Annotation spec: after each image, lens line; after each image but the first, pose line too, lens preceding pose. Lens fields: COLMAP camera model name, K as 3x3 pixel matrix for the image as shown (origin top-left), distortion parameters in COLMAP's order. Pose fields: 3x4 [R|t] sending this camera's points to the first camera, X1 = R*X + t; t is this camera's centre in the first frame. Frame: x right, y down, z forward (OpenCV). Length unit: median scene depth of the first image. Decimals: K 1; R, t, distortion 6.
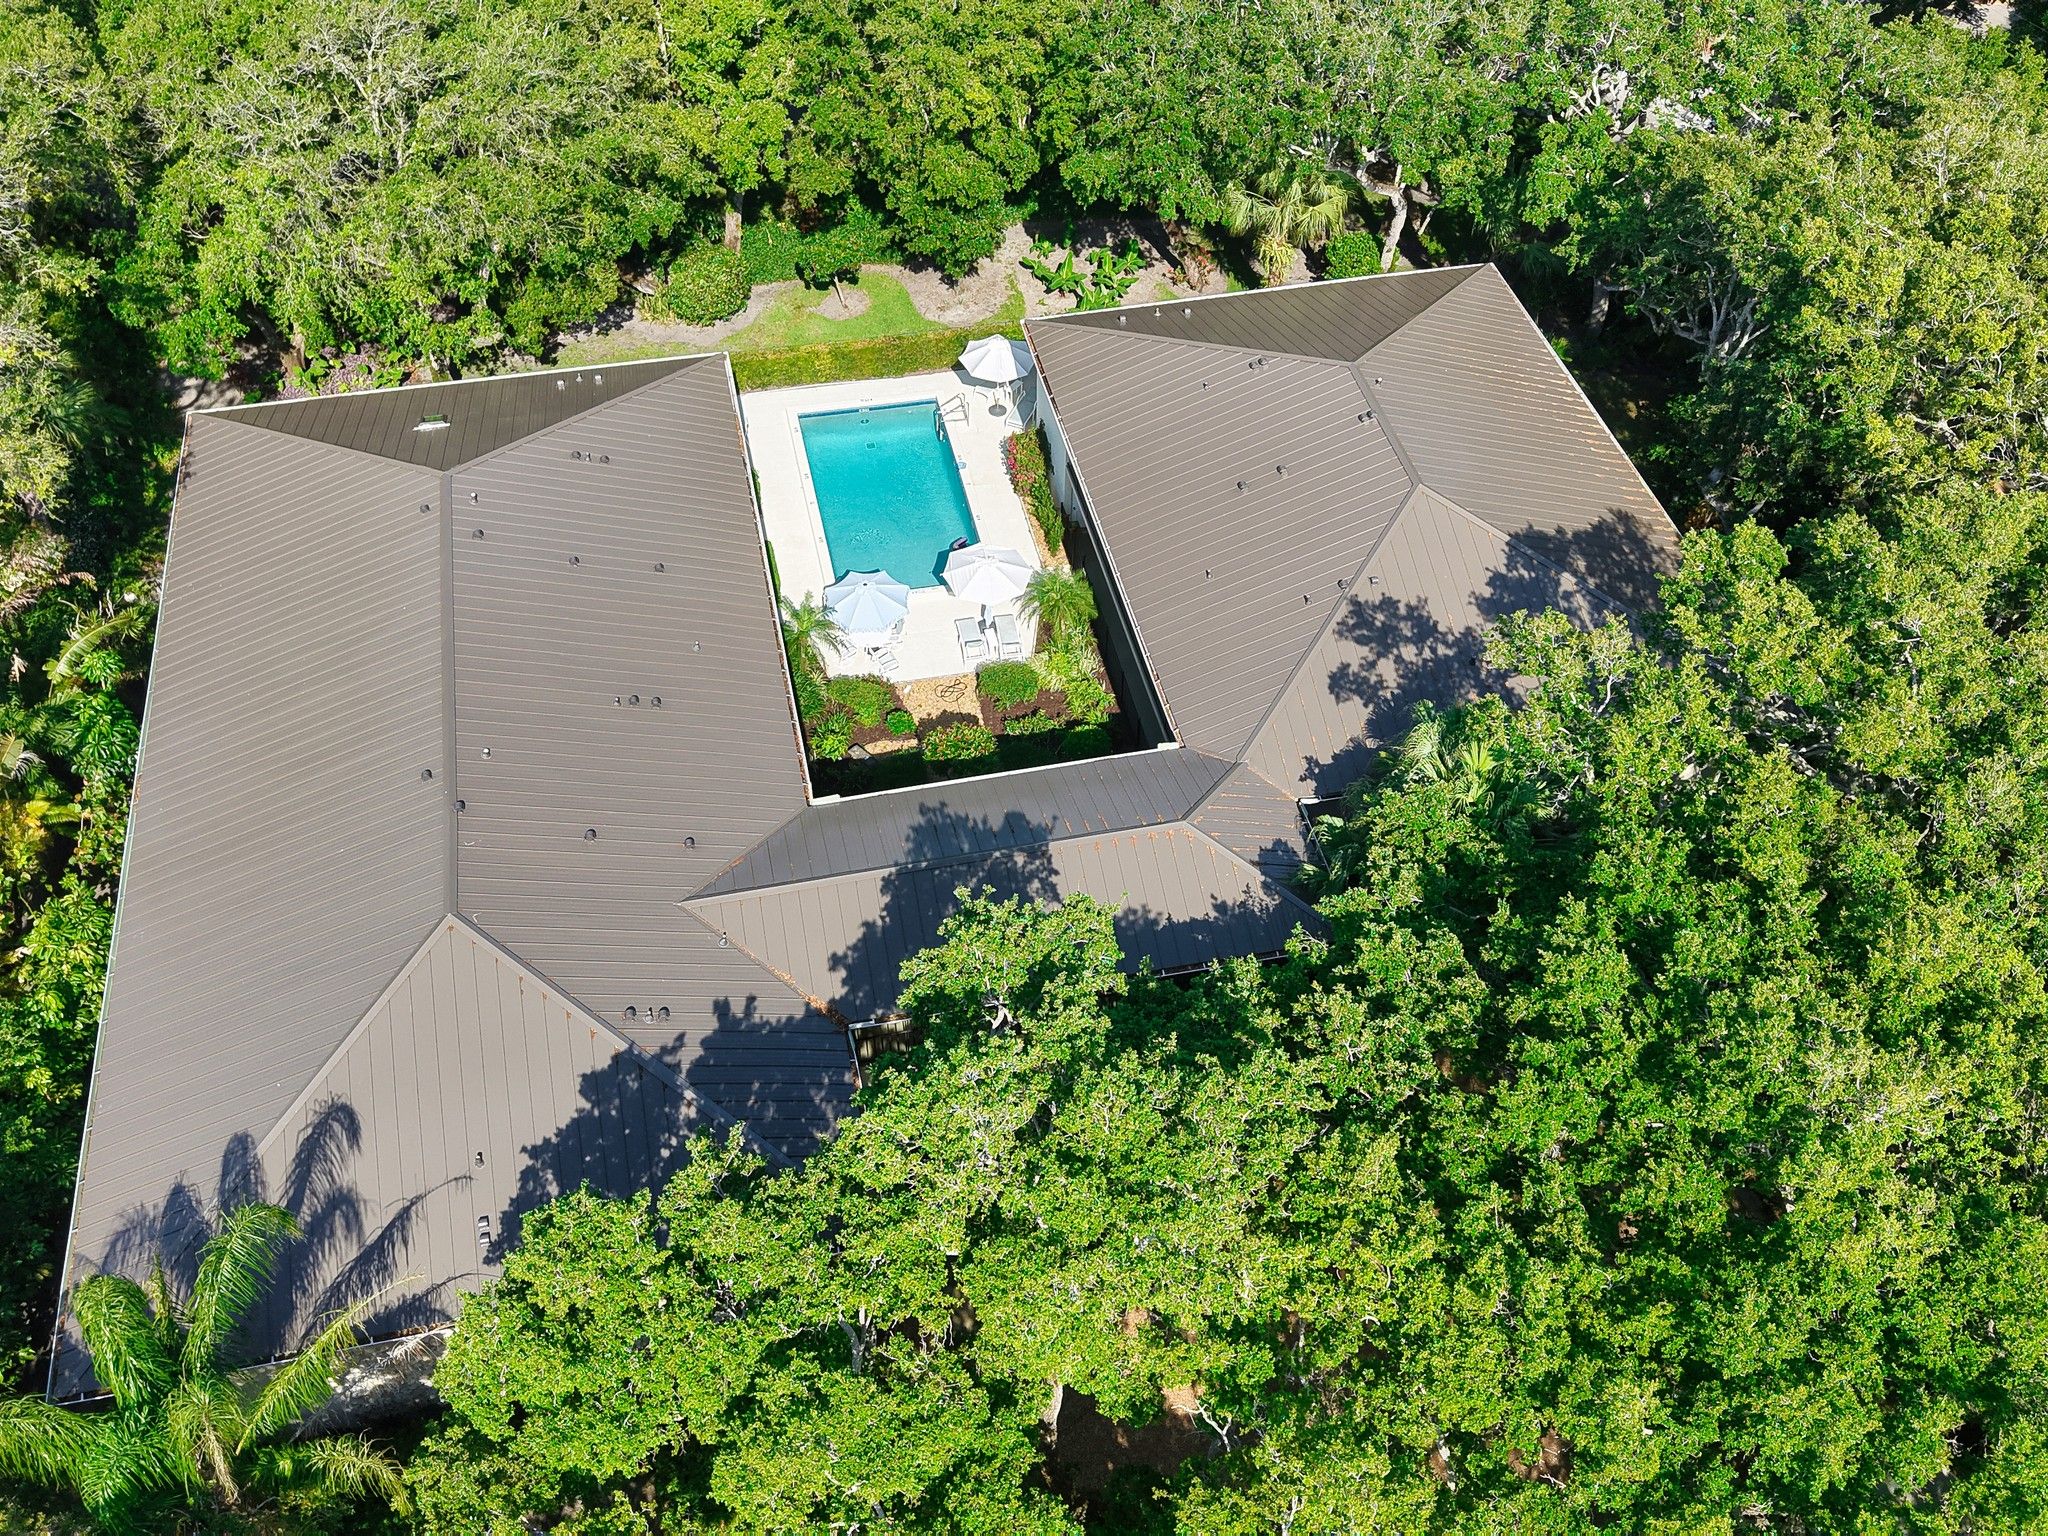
lens RADIAL K [[1875.7, 0, 1018.6], [0, 1875.7, 822.9], [0, 0, 1]] dist [0.022672, -0.028832]
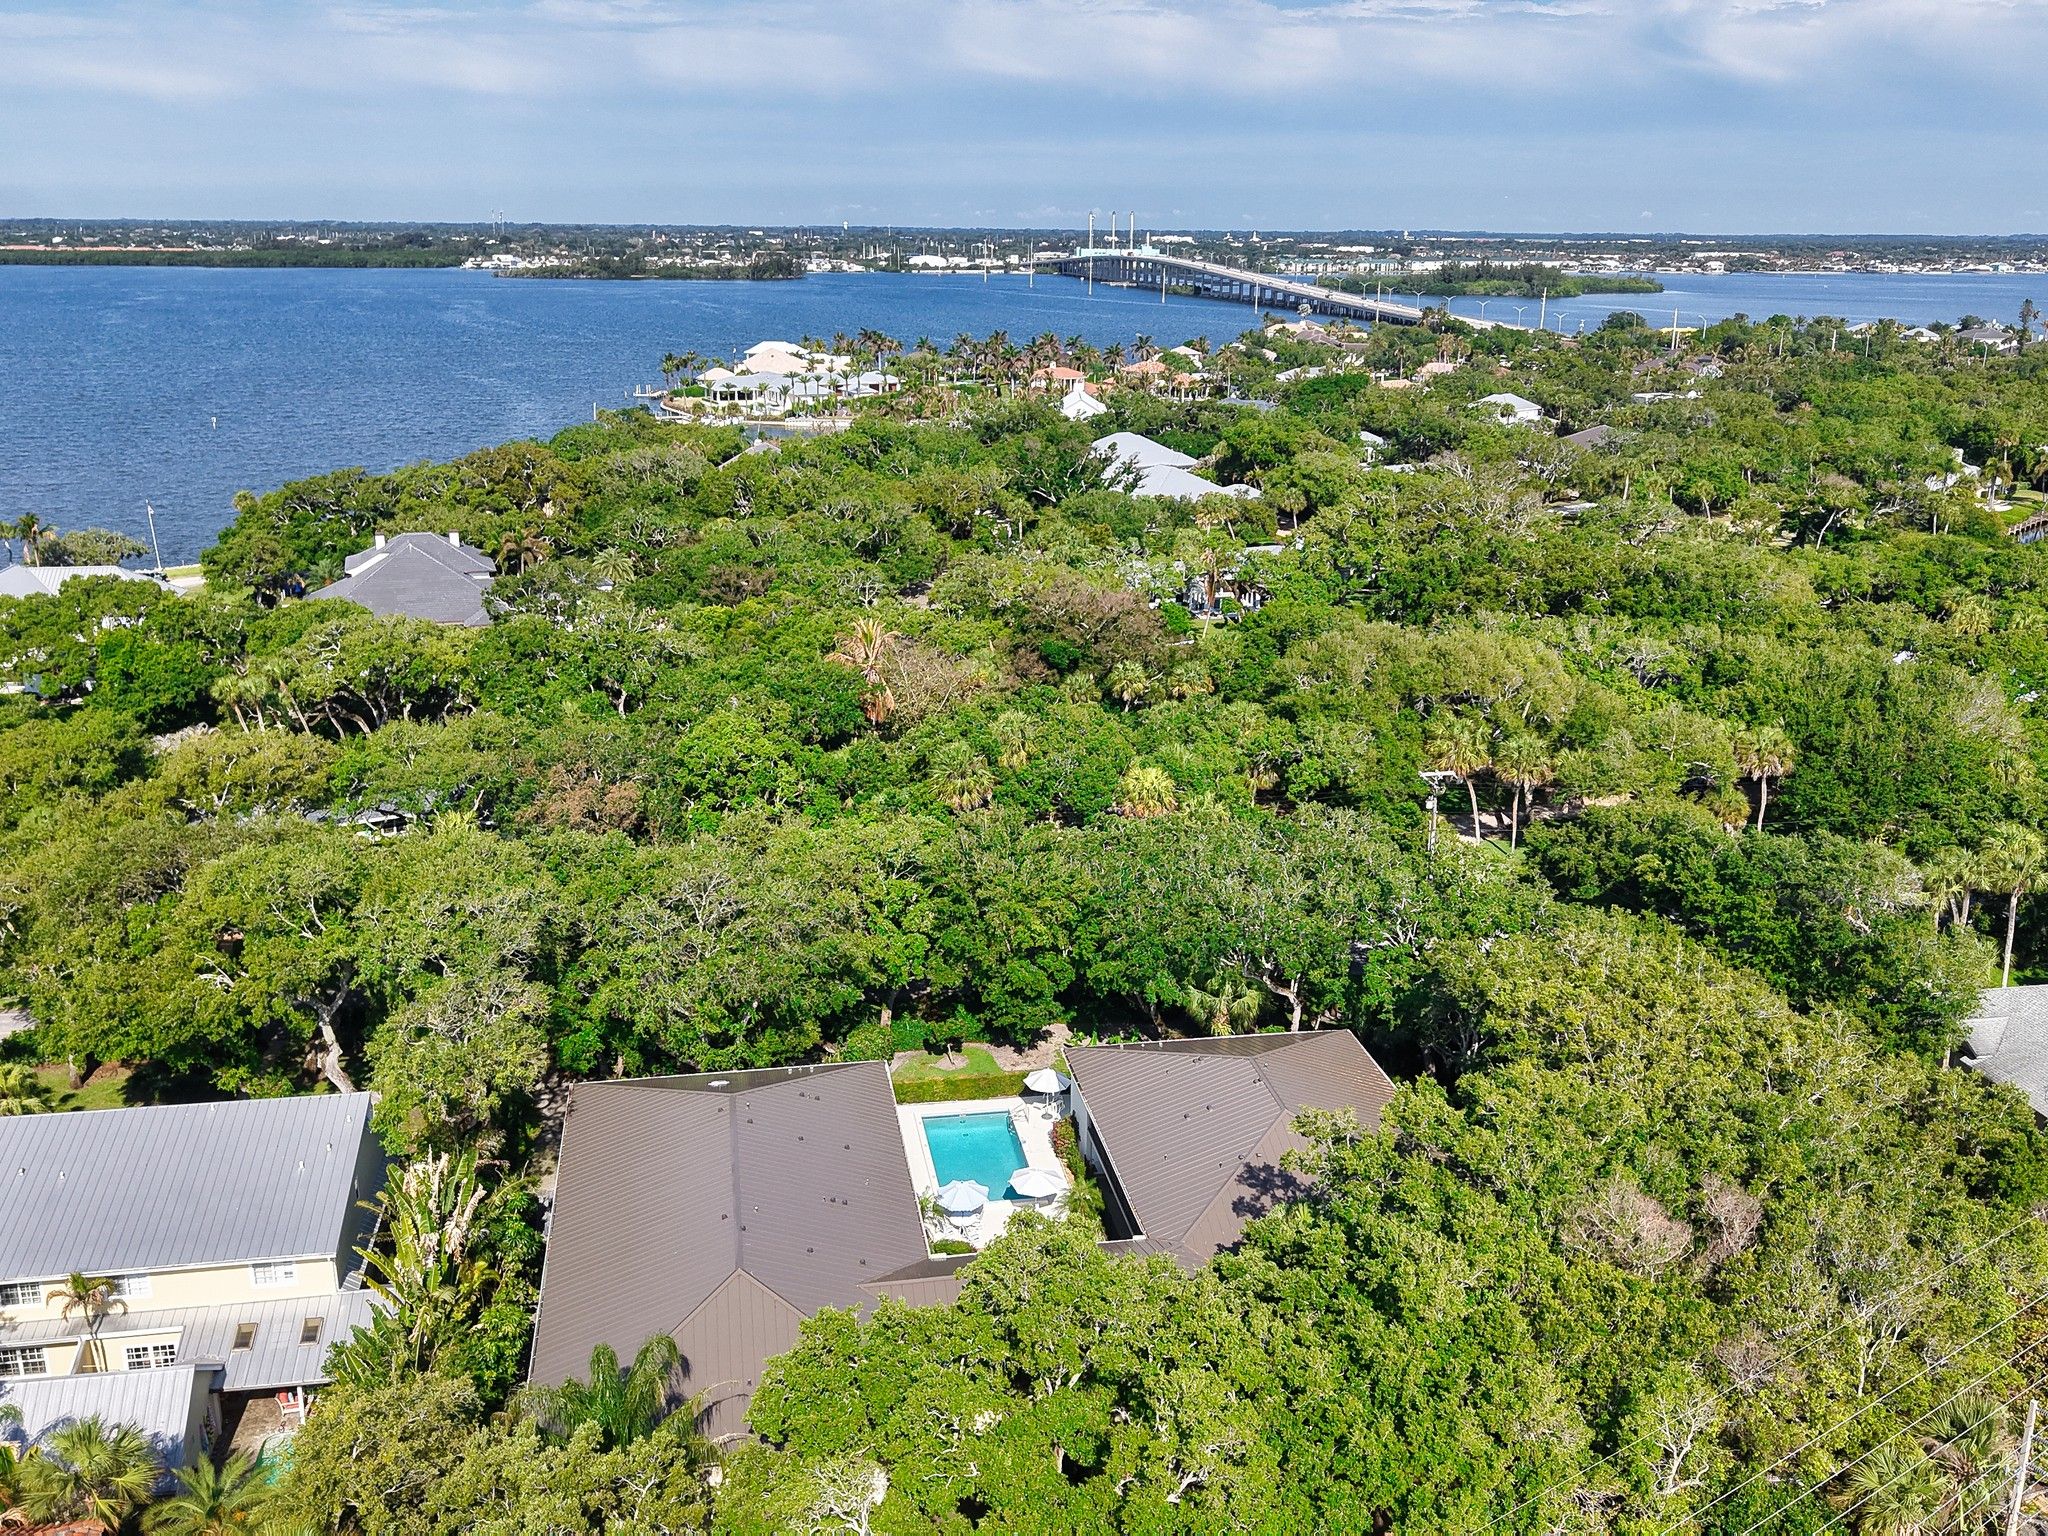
lens RADIAL K [[1875.7, 0, 1021.8], [0, 1875.7, 768.0], [0, 0, 1]] dist [0.022672, -0.028832]
pose [[0.999285, 0.009469, -0.036590, 0.023918], [-0.027356, 0.849227, -0.527319, 0.388922], [0.026080, 0.527943, 0.848879, -0.534105]]
